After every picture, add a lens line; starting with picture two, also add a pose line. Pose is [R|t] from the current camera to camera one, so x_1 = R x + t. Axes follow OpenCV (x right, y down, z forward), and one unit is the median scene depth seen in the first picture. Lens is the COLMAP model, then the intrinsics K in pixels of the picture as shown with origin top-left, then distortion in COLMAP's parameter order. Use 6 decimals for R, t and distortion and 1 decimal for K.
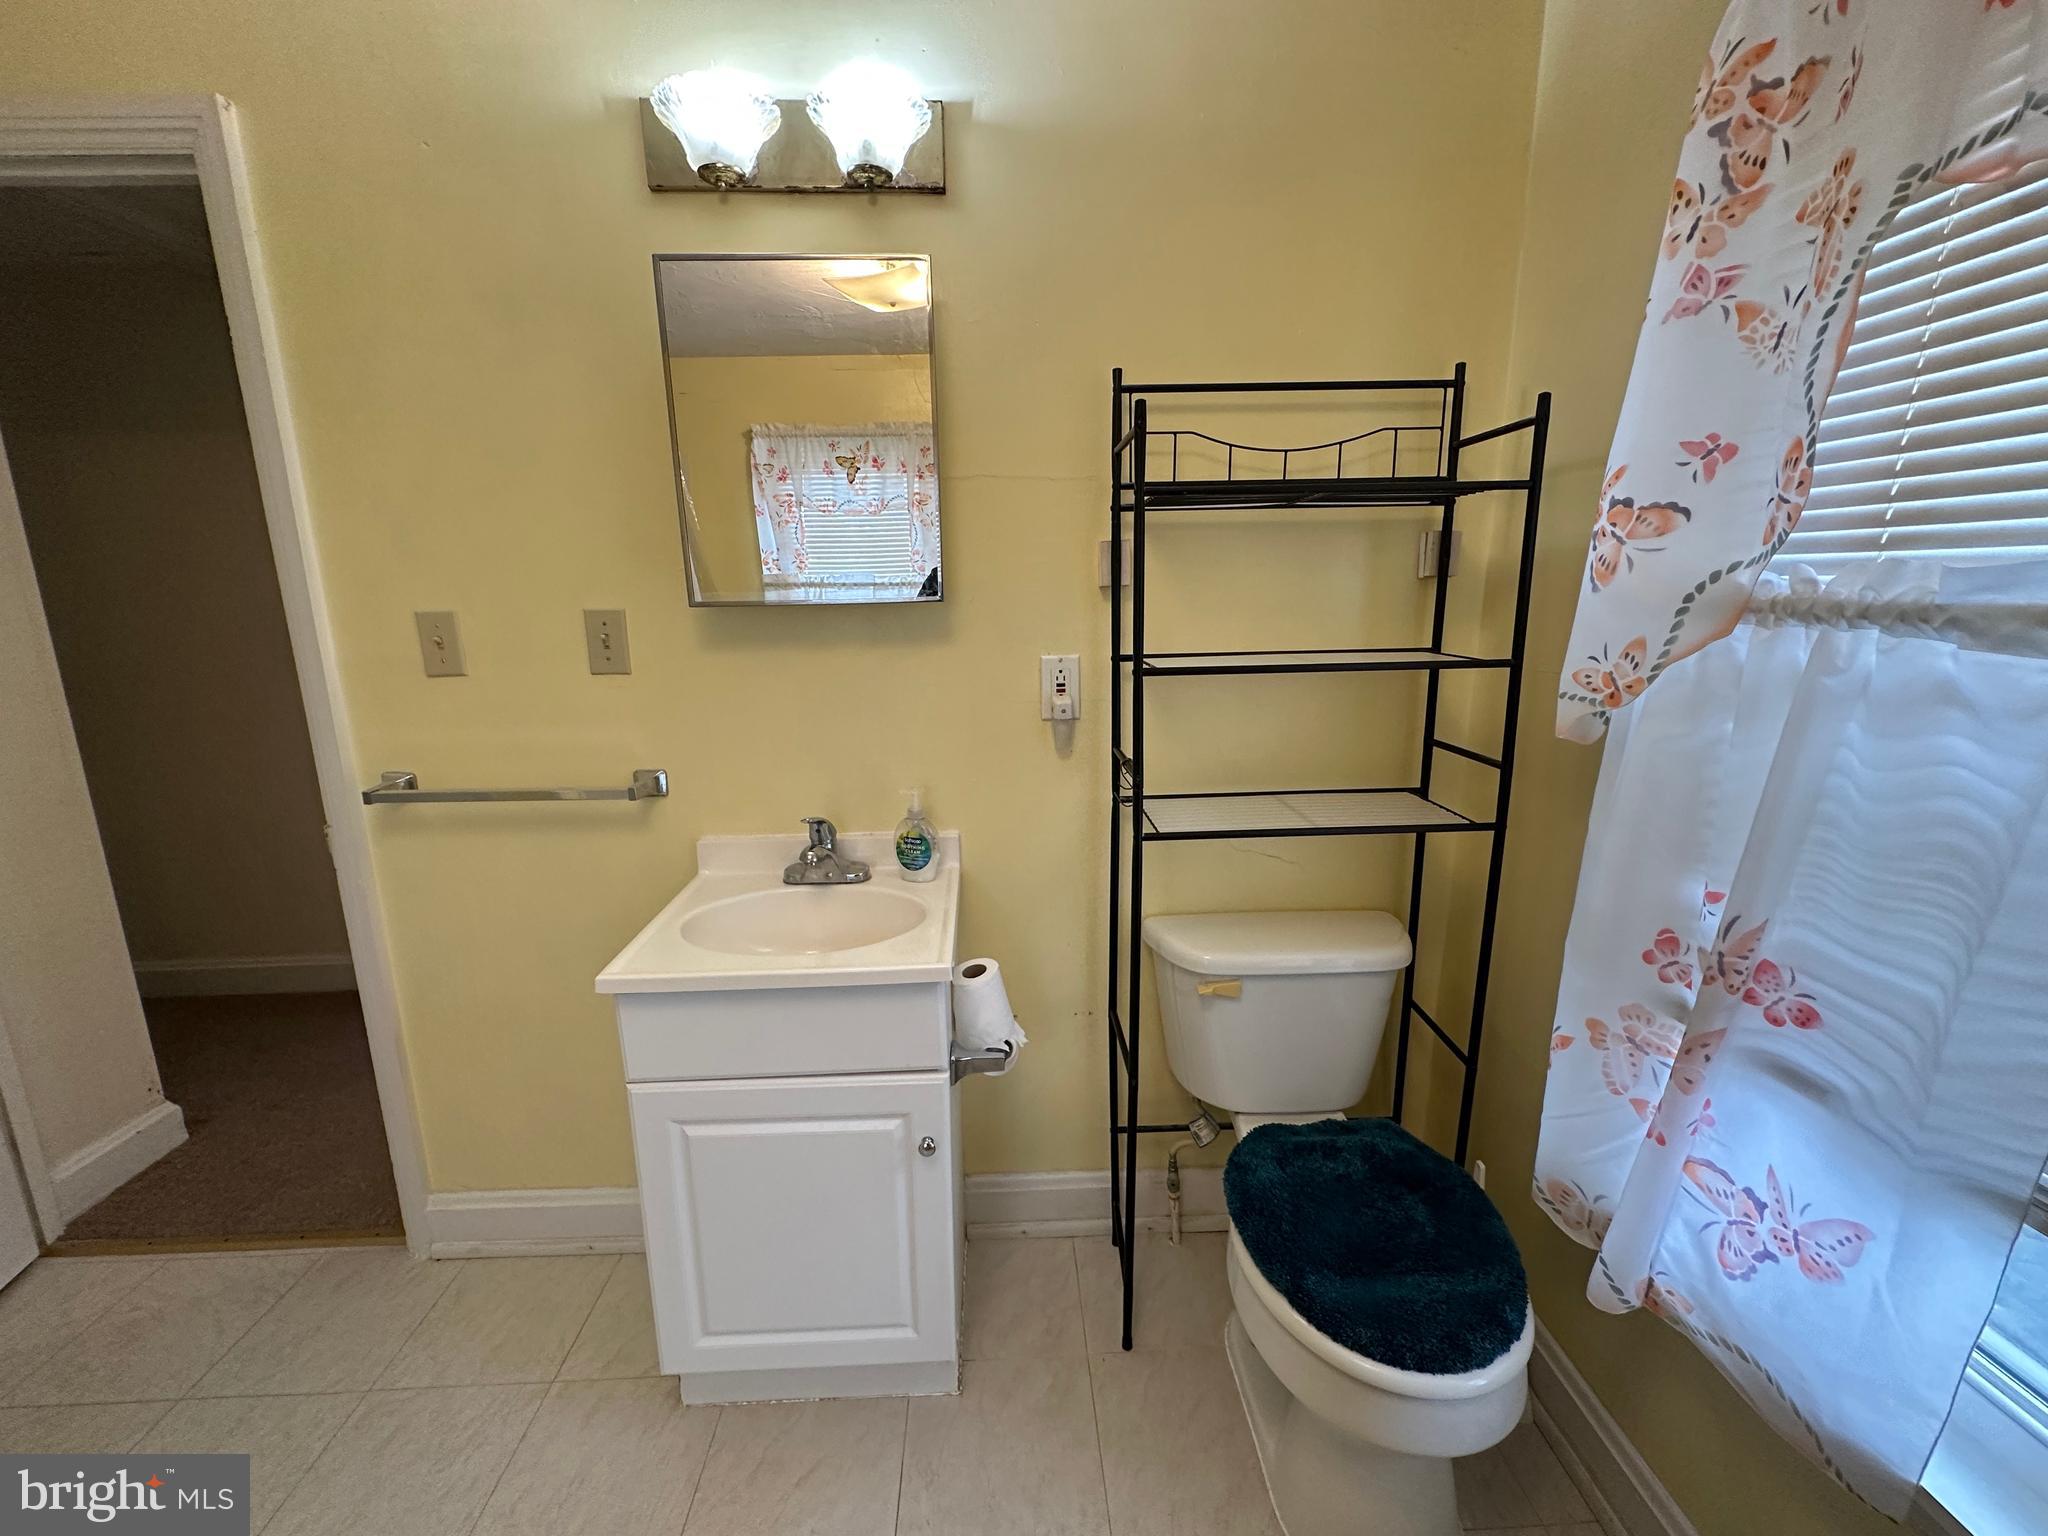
lens RADIAL K [[831.0, 0, 1024.0], [0, 831.0, 768.0], [0, 0, 1]] dist [-0.001126, -0.000164]
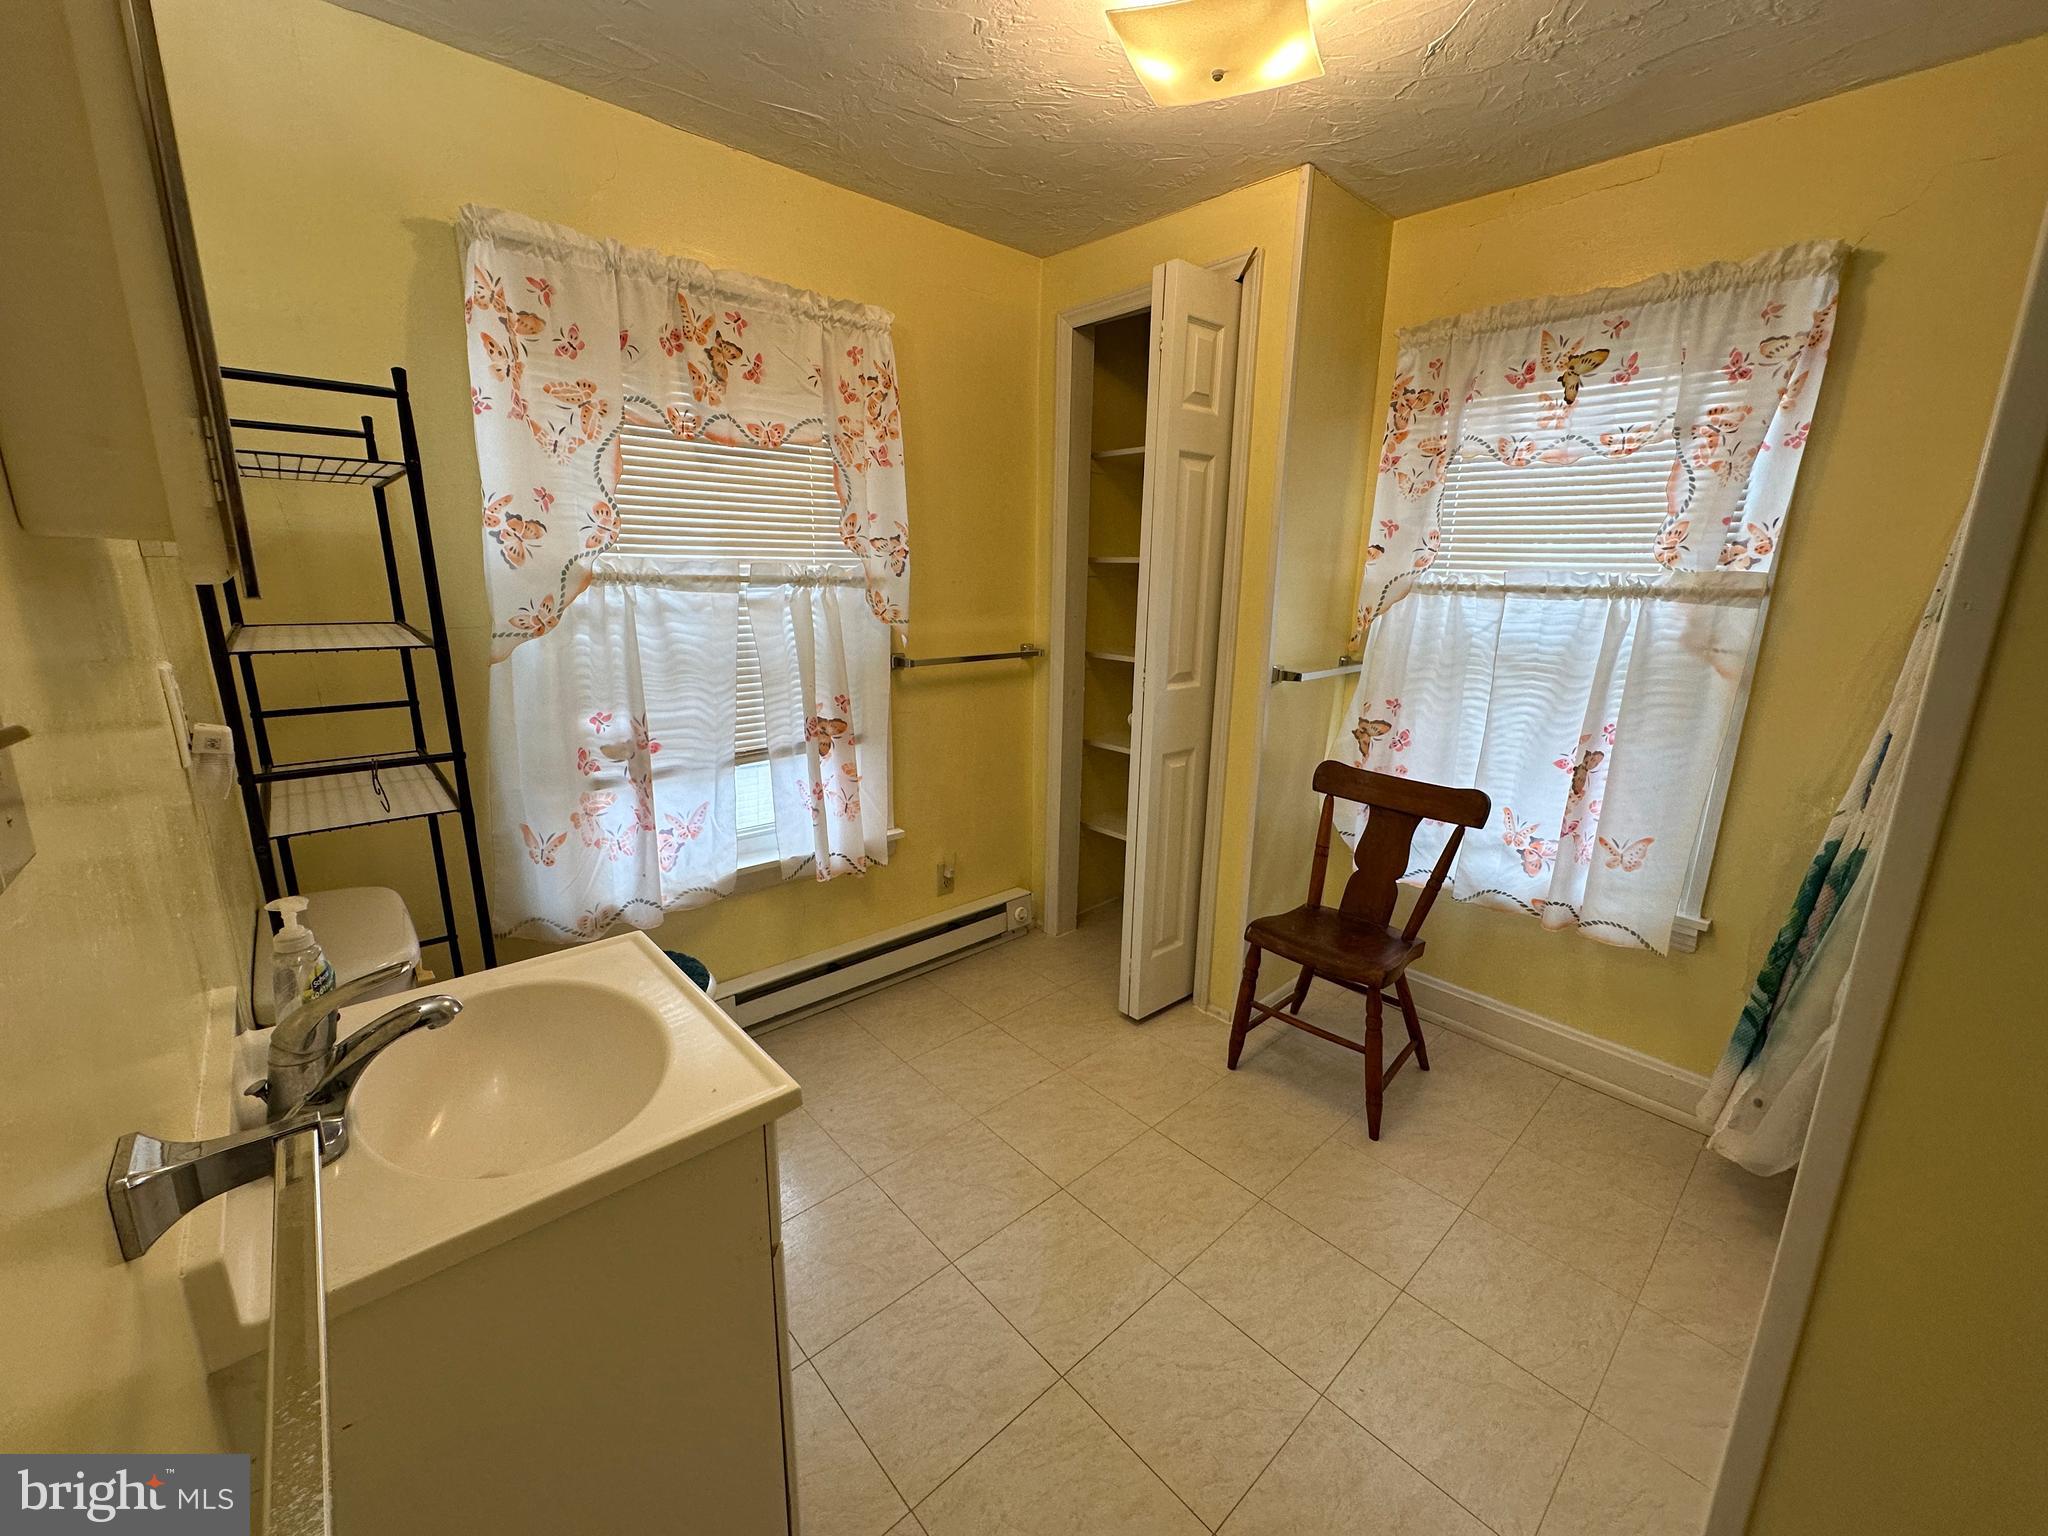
lens RADIAL K [[831.0, 0, 1024.0], [0, 831.0, 768.0], [0, 0, 1]] dist [-0.001126, -0.000164]
pose [[-0.644653, -0.175678, 0.744016, -1.522722], [0.152339, 0.924197, 0.350218, -0.321091], [-0.749143, 0.339112, -0.569024, 1.561169]]
